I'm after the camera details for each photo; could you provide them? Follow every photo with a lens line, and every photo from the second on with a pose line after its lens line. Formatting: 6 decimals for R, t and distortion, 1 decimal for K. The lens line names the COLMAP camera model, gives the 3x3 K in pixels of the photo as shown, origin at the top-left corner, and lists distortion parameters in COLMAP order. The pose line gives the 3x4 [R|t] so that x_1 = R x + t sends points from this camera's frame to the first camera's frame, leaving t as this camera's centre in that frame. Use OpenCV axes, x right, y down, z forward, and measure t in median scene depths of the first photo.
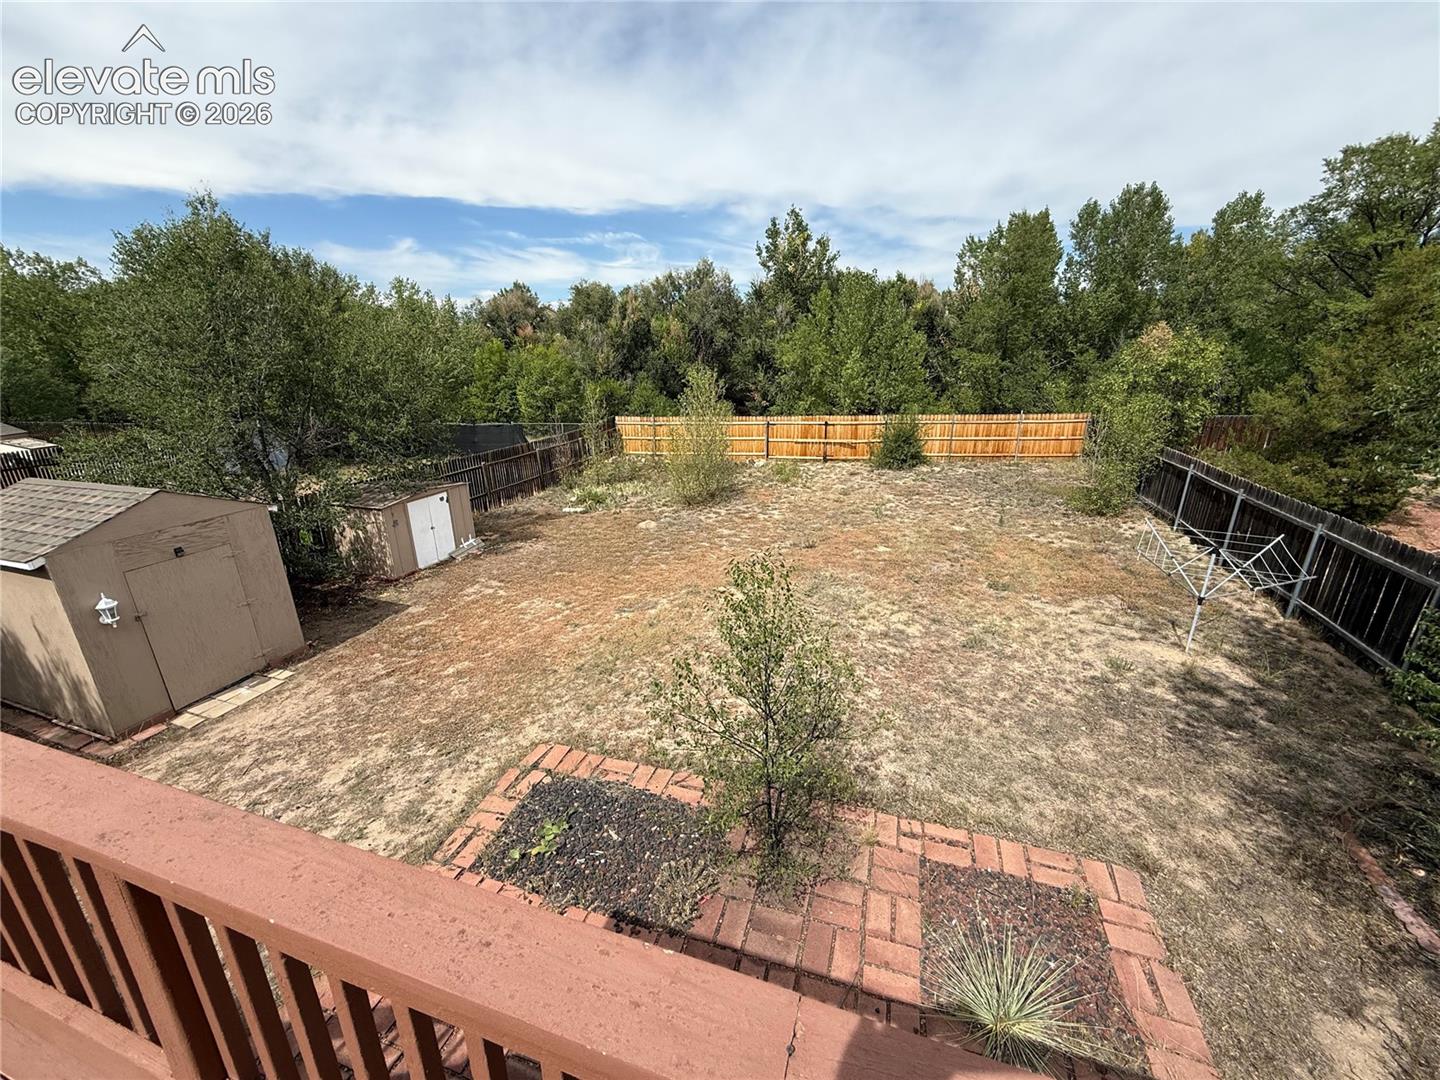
lens RADIAL K [[572.9, 0, 716.0], [0, 572.9, 536.4], [0, 0, 1]] dist [0.001634, 0.000162]
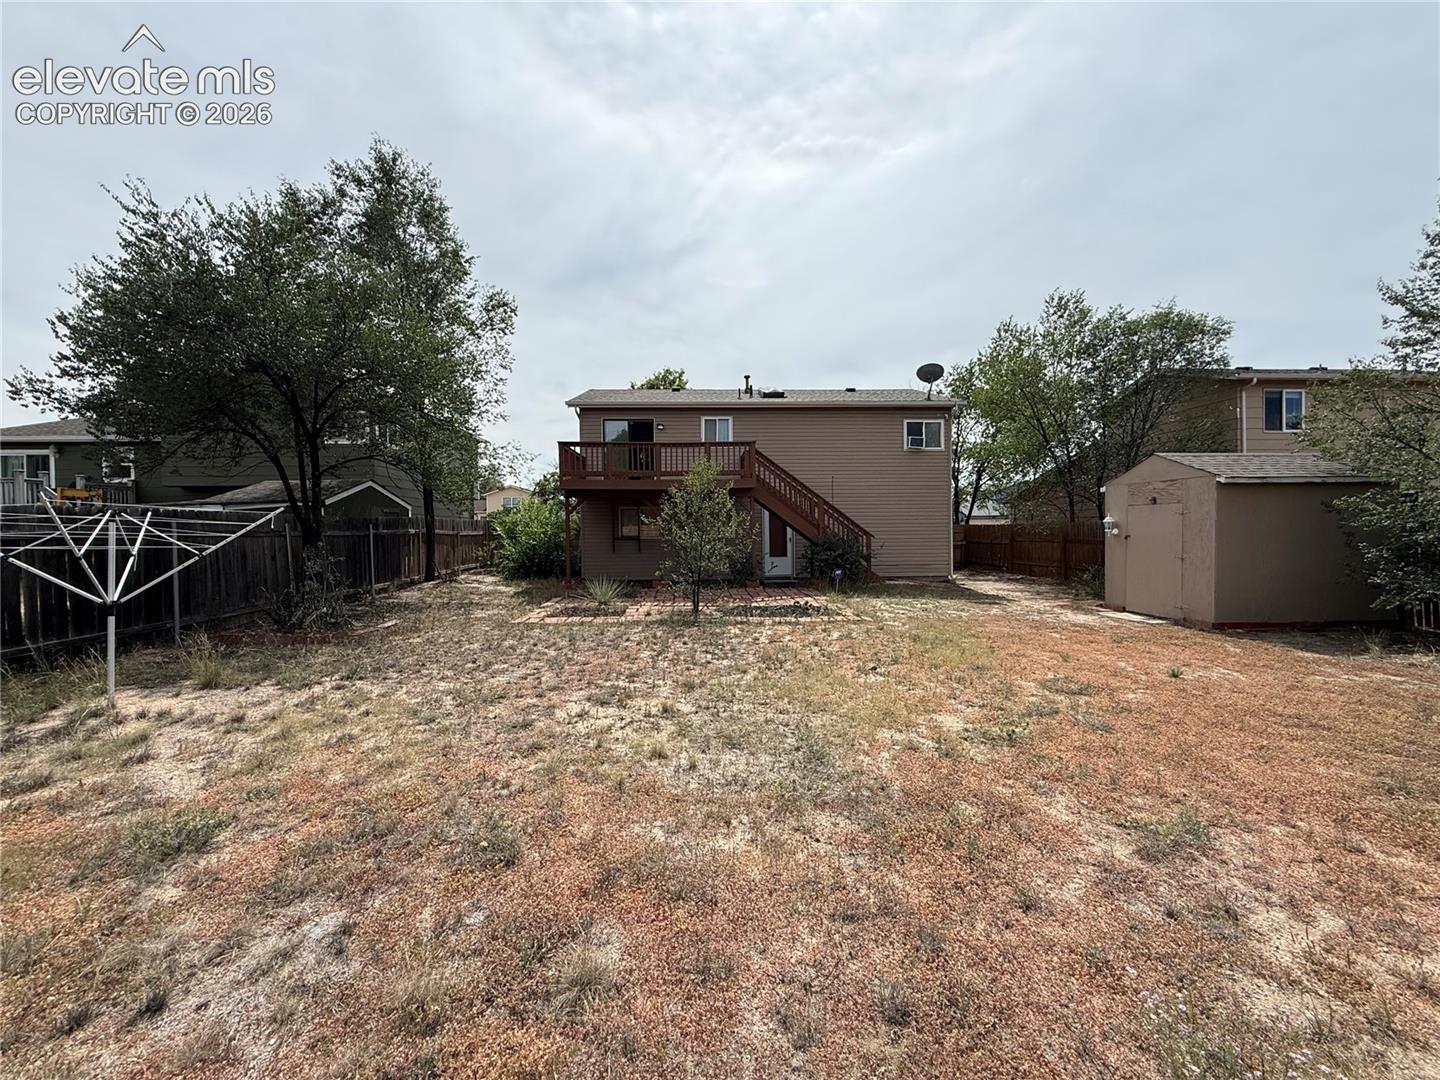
lens RADIAL K [[572.9, 0, 716.0], [0, 572.9, 536.4], [0, 0, 1]] dist [0.001634, 0.000162]
pose [[-0.943227, 0.020931, -0.331489, 0.395780], [-0.085476, 0.949103, 0.303145, -0.165698], [0.320962, 0.314269, -0.893431, 1.468226]]
